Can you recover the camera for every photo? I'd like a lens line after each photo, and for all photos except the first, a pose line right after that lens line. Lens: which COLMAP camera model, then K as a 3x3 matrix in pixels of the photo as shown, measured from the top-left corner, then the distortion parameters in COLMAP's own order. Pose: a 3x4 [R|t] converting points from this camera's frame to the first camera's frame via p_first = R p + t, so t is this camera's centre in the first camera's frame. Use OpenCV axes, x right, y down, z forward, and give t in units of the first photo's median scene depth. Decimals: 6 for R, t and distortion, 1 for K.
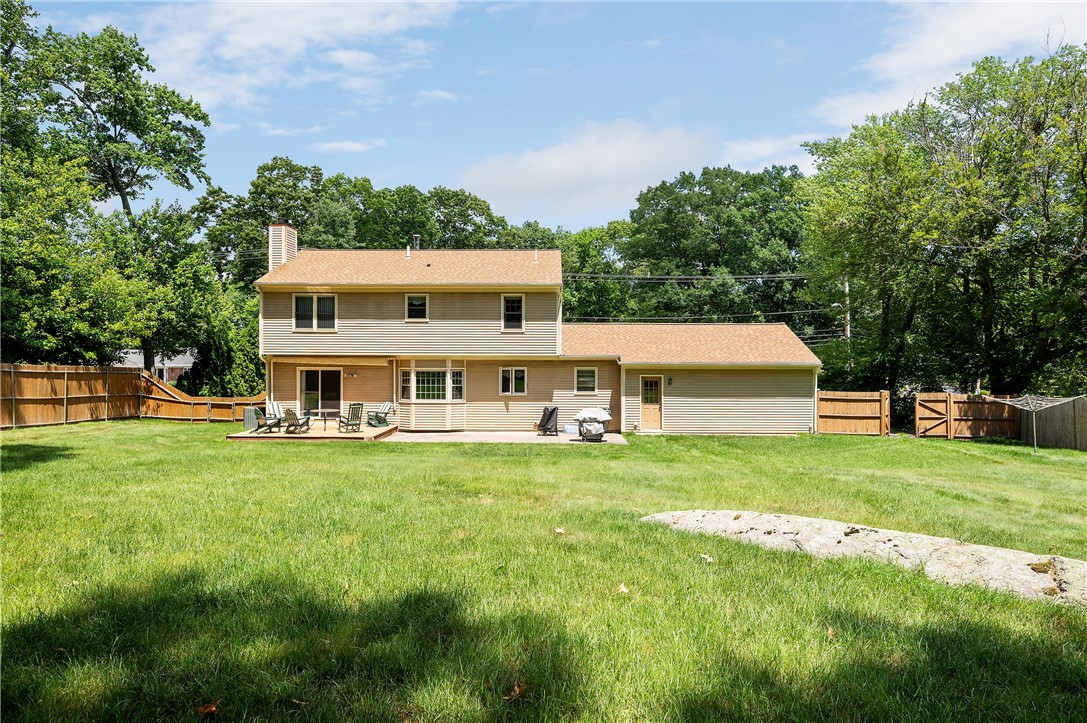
lens RADIAL K [[667.5, 0, 543.5], [0, 667.5, 361.5], [0, 0, 1]] dist [0.003411, 0.000062]
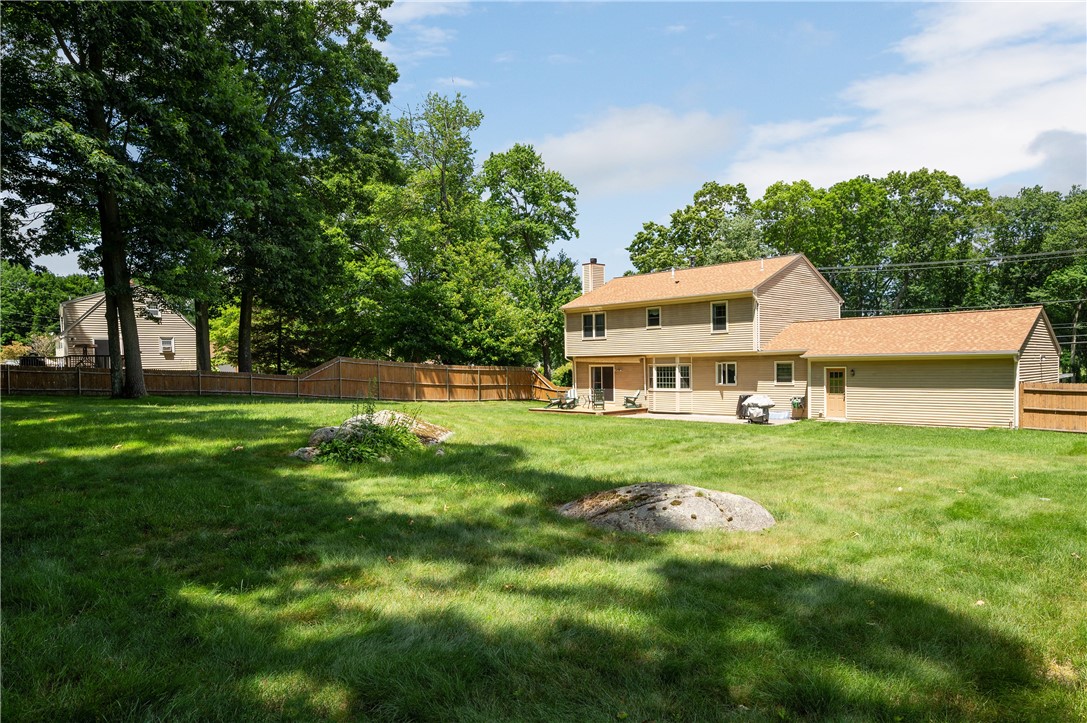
lens RADIAL K [[667.5, 0, 543.5], [0, 667.5, 361.5], [0, 0, 1]] dist [0.003411, 0.000062]
pose [[0.736282, -0.018340, -0.676426, 0.527605], [0.018081, 0.999809, -0.007427, 0.010638], [0.676433, -0.006762, 0.736473, -0.106928]]
